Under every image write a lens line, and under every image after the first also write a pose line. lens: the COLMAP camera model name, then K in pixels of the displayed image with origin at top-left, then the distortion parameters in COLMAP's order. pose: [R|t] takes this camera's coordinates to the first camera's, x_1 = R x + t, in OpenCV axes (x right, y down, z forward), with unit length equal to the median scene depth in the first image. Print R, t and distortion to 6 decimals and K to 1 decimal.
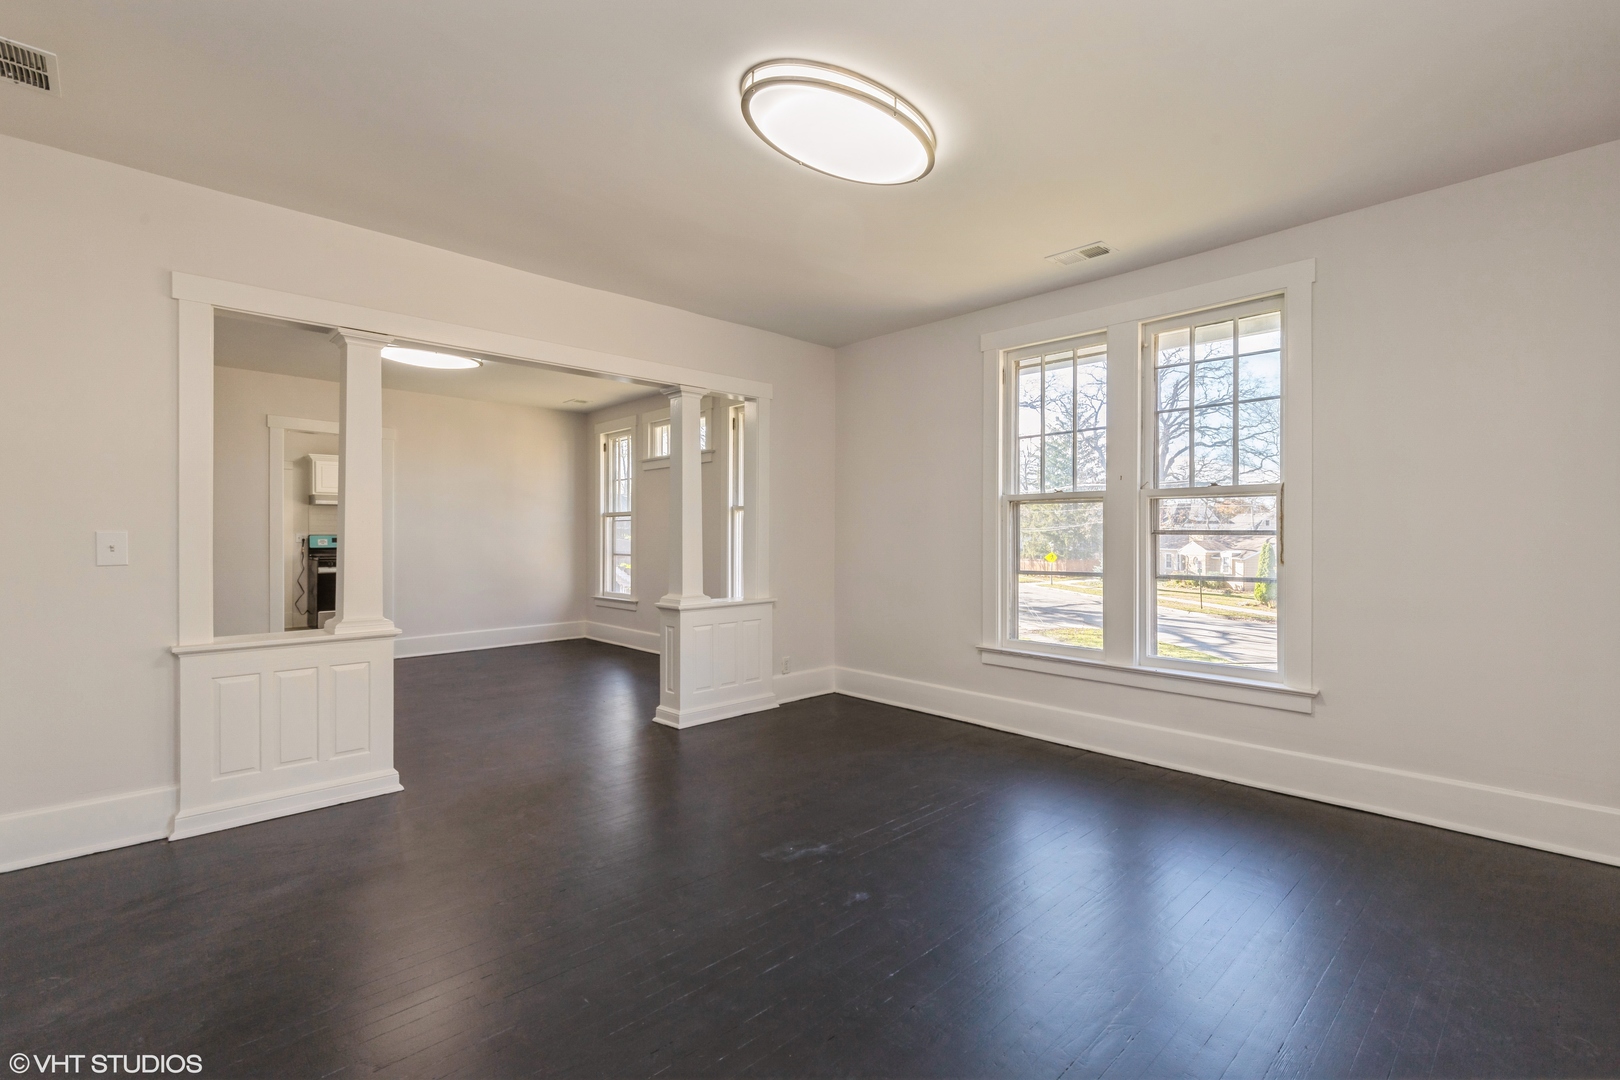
lens RADIAL K [[724.2, 0, 809.7], [0, 724.2, 535.9], [0, 0, 1]] dist [-0.039841, -0.000173]
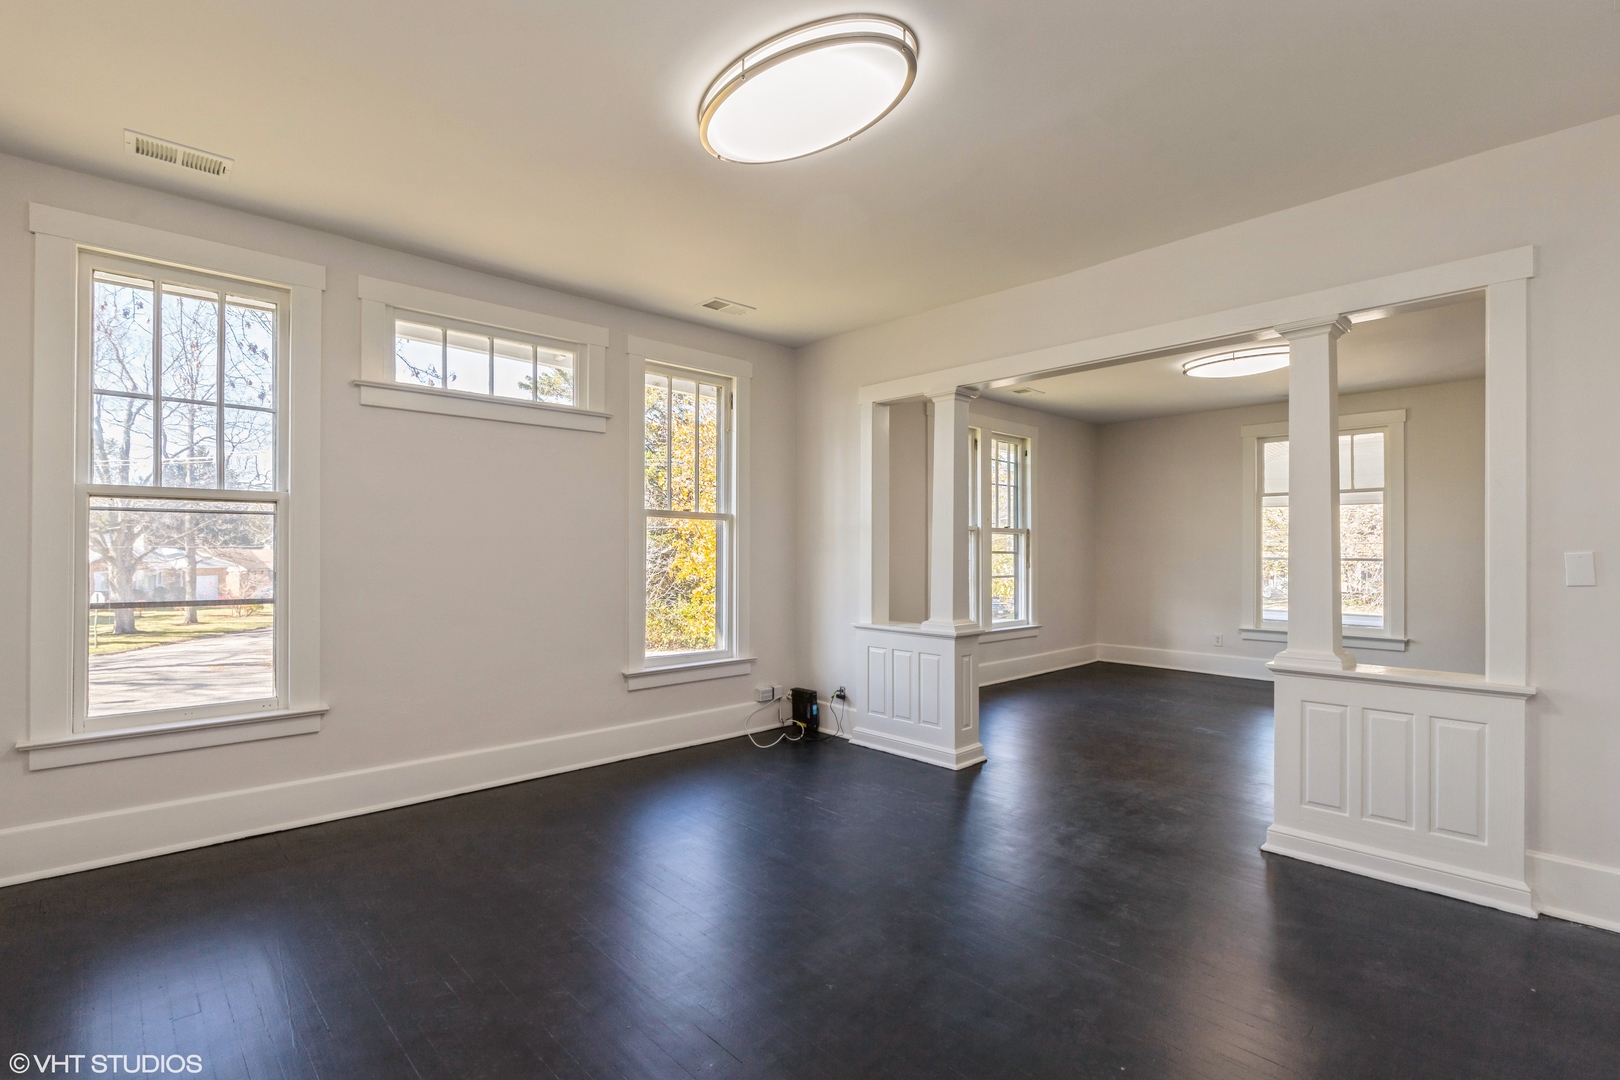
lens RADIAL K [[732.7, 0, 810.7], [0, 732.7, 548.9], [0, 0, 1]] dist [-0.001713, -0.000391]
pose [[0.002158, 0.002599, 0.999994, -0.346055], [-0.000260, 0.999997, -0.002598, -0.000750], [-0.999998, -0.000255, 0.002159, 0.375644]]
